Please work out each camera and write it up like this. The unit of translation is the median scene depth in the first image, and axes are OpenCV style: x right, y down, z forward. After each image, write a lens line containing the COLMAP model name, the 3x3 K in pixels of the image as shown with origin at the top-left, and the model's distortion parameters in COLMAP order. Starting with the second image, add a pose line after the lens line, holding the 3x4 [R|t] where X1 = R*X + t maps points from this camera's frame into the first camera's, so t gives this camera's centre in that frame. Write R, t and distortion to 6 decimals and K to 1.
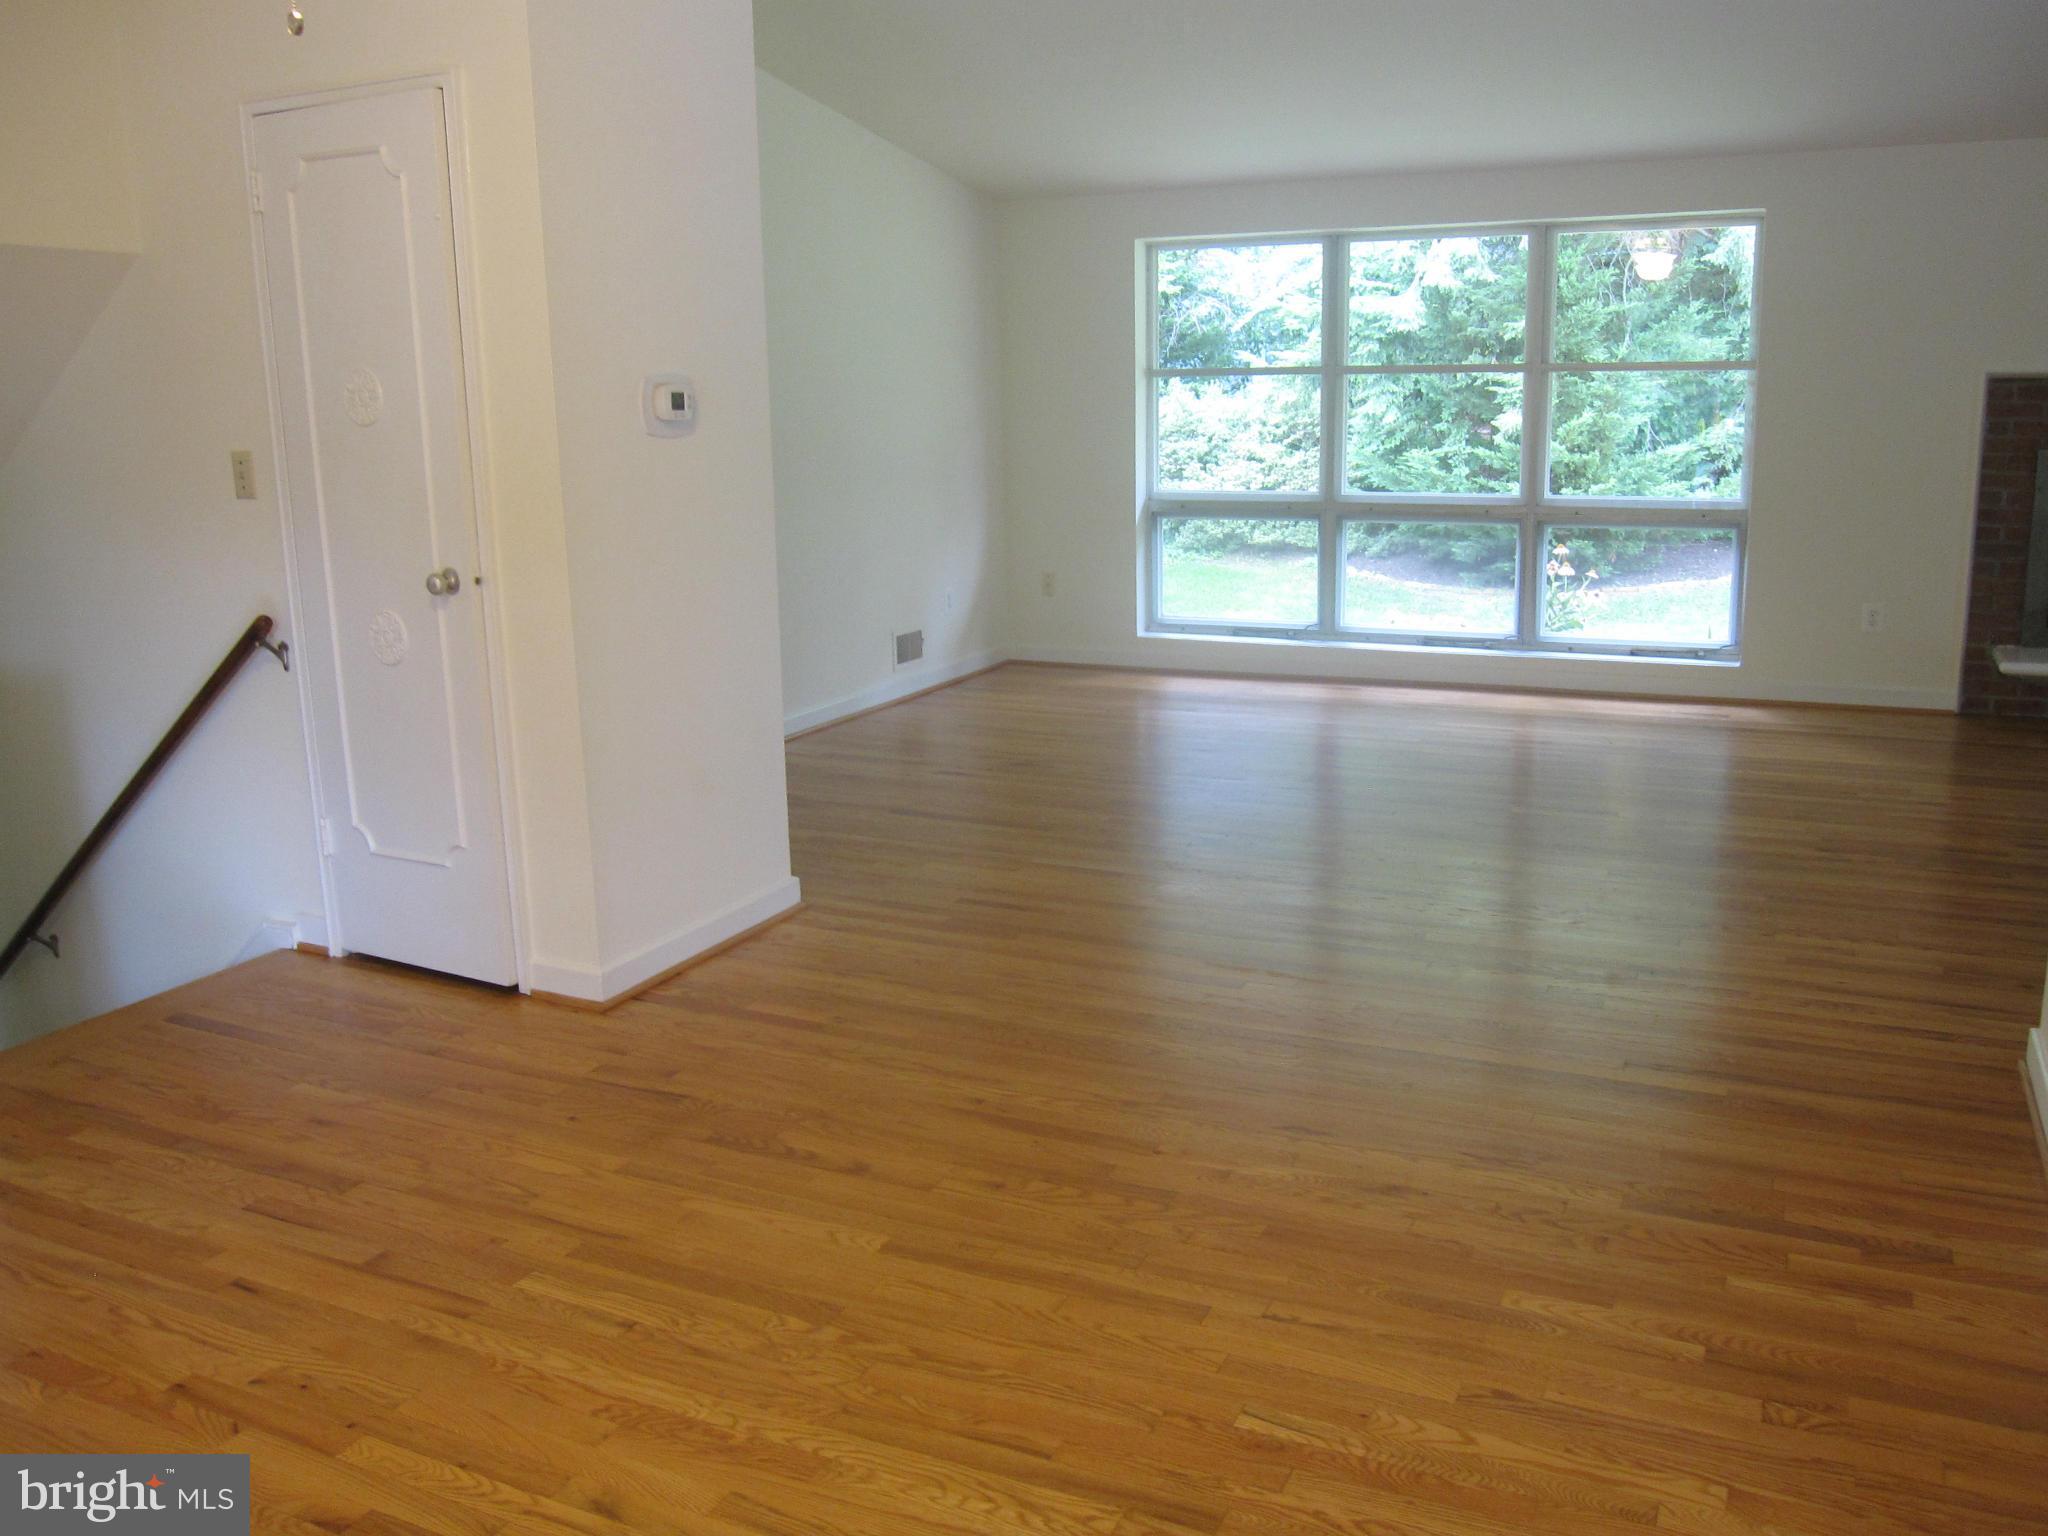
lens RADIAL K [[1724.9, 0, 1027.7], [0, 1724.9, 767.6], [0, 0, 1]] dist [-0.061566, 0.037500]
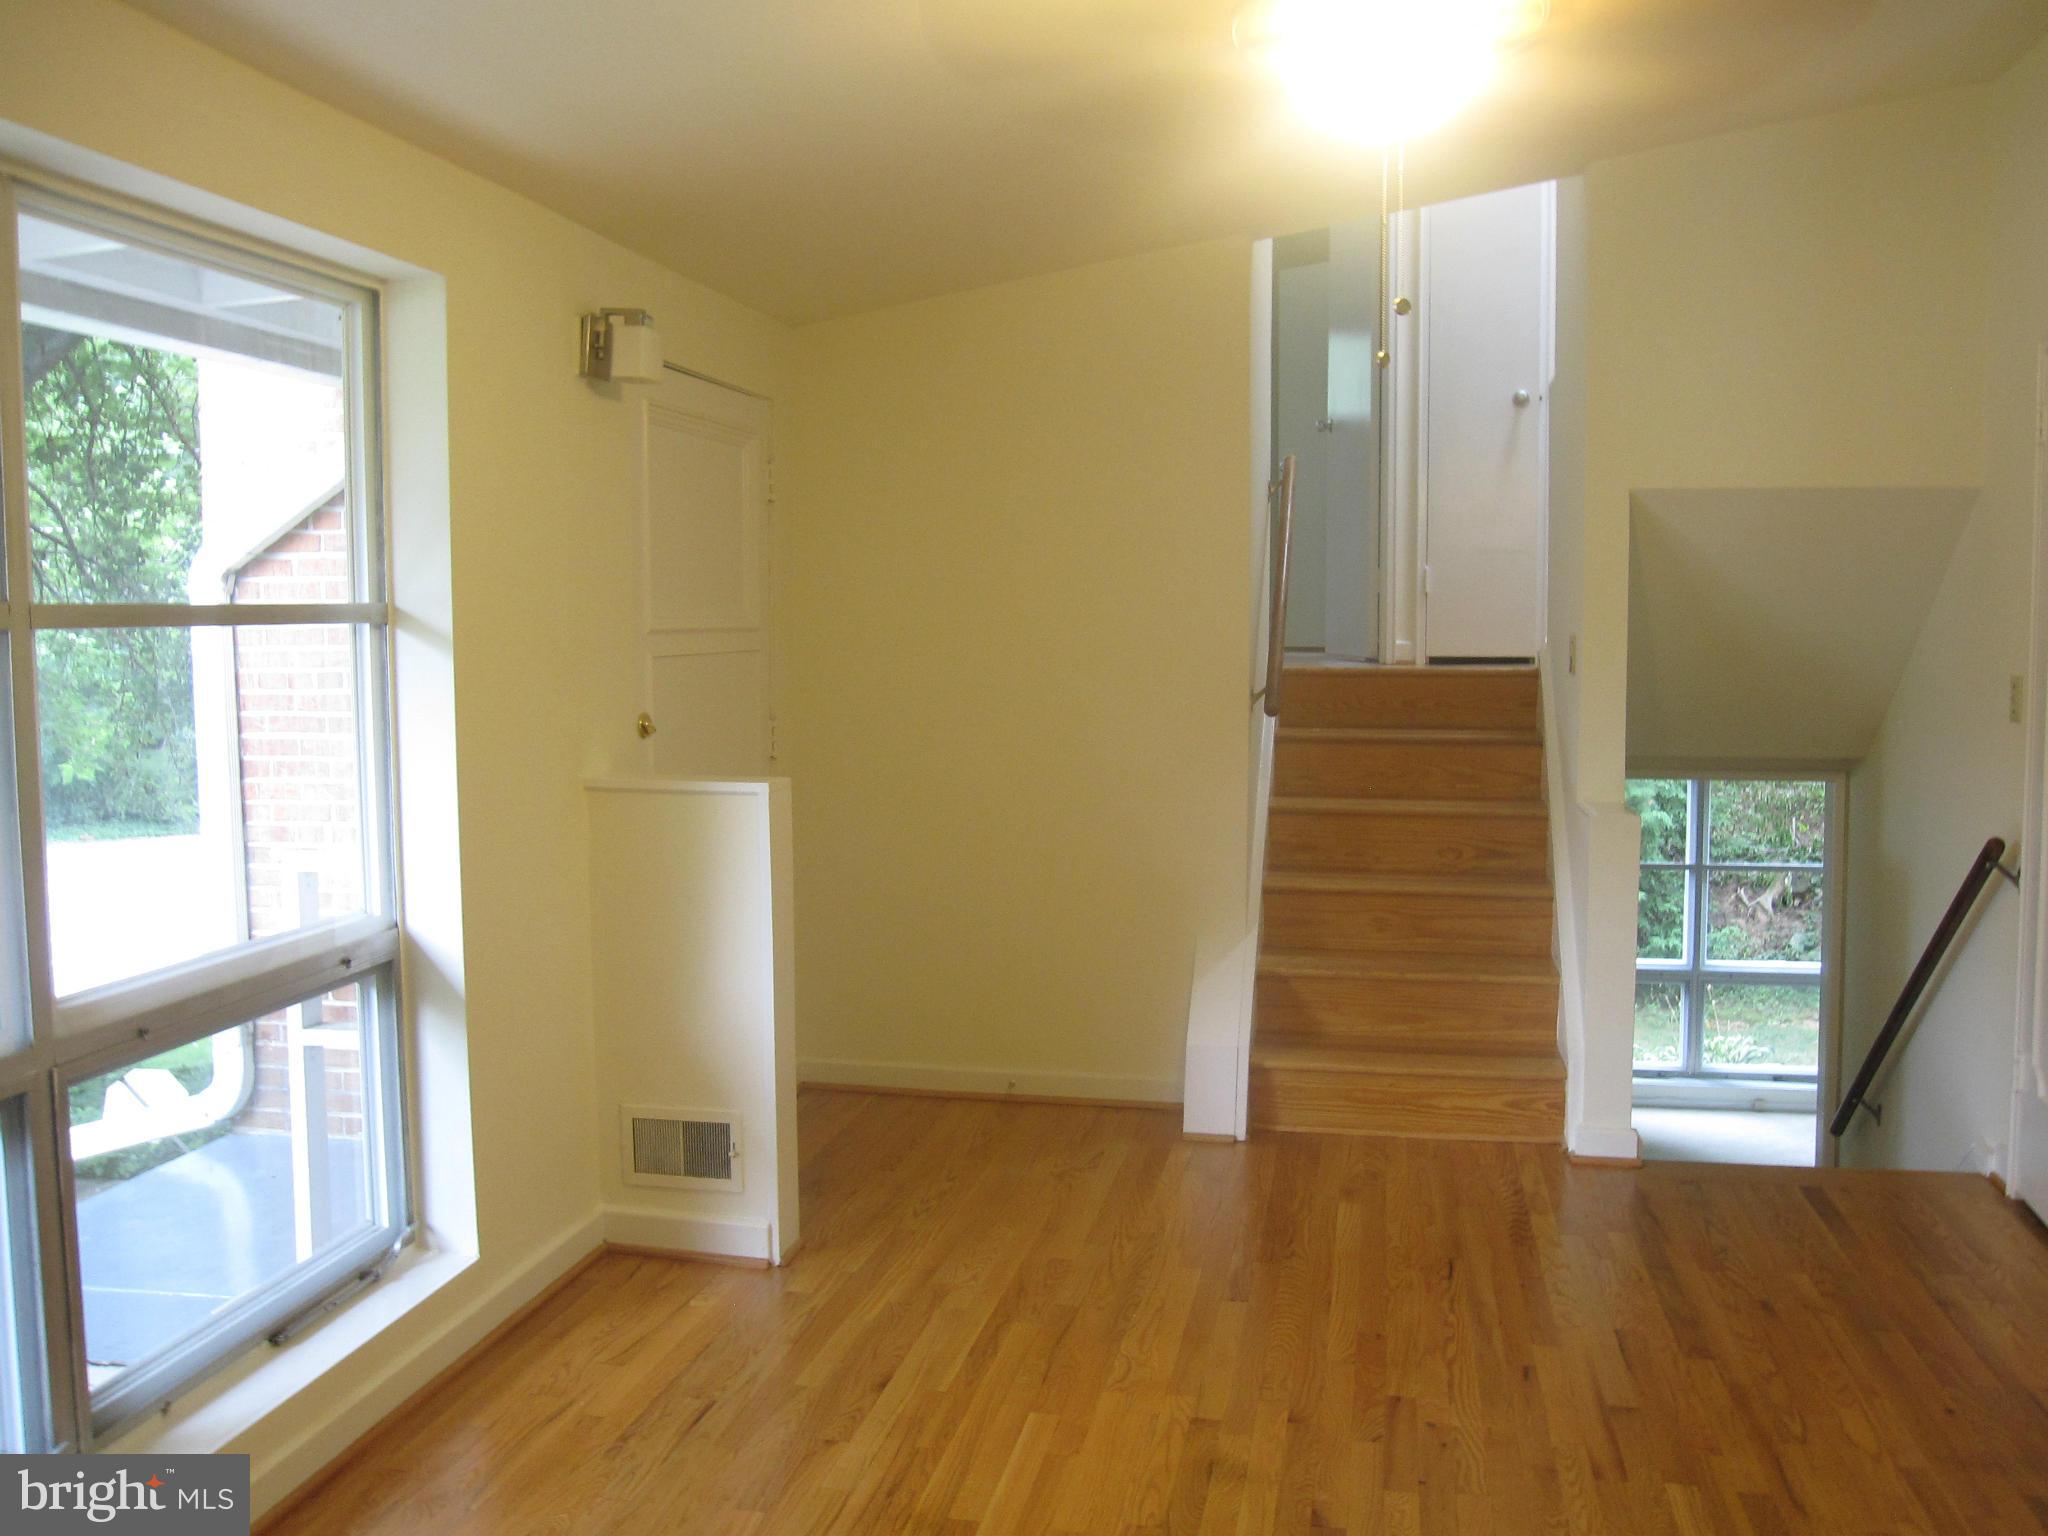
lens RADIAL K [[1724.9, 0, 1030.0], [0, 1724.9, 768.5], [0, 0, 1]] dist [-0.061566, 0.037500]
pose [[0.227372, 0.094136, -0.969247, 0.545285], [-0.201372, 0.978349, 0.047781, -0.087763], [0.952760, 0.184316, 0.241405, 0.297400]]
